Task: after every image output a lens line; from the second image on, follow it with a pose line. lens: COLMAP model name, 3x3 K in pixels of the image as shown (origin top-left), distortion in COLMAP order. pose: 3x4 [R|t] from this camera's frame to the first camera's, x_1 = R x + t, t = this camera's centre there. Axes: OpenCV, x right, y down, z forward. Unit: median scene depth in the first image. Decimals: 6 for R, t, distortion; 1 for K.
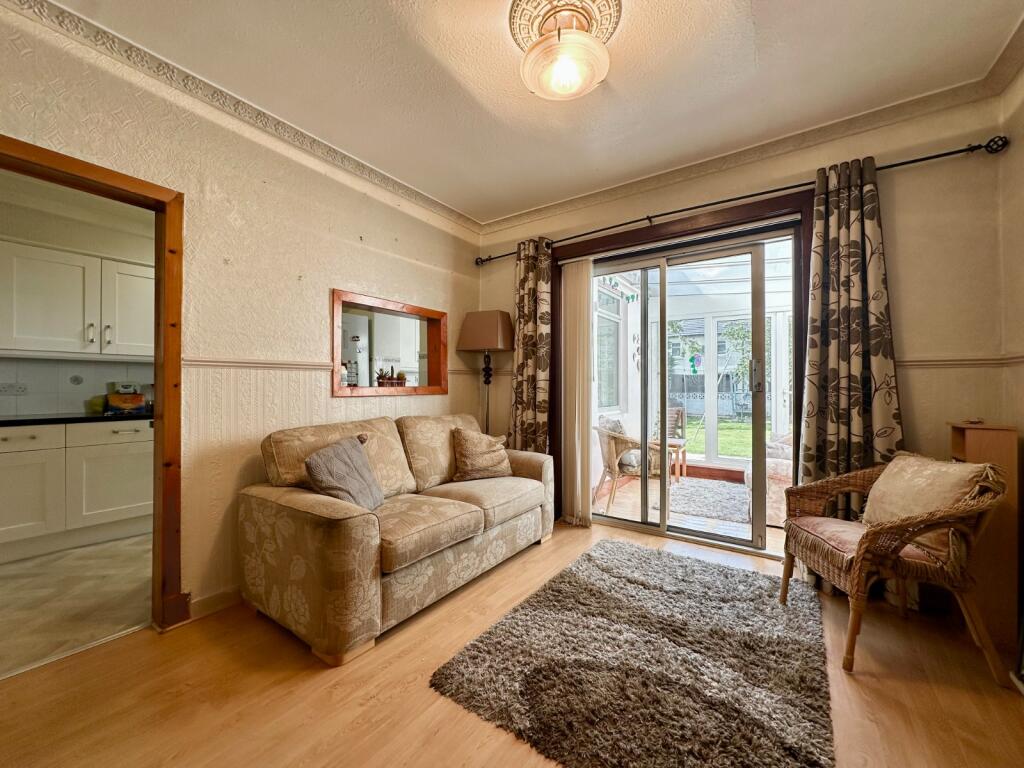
lens RADIAL K [[408.5, 0, 512.0], [0, 408.5, 384.0], [0, 0, 1]] dist [0.000302, -0.000171]
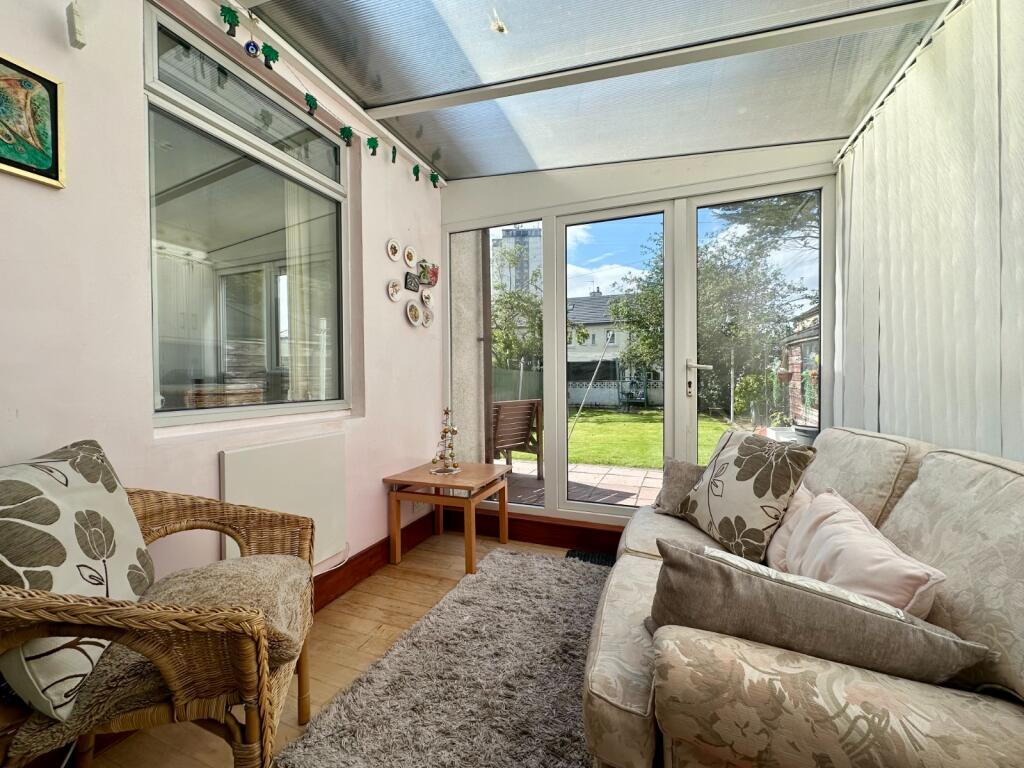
lens RADIAL K [[408.5, 0, 512.0], [0, 408.5, 384.0], [0, 0, 1]] dist [0.000302, -0.000171]
pose [[0.973888, -0.011547, 0.226733, 0.325490], [0.007321, 0.999784, 0.019471, 0.029046], [-0.226909, -0.017303, 0.973762, 0.531635]]
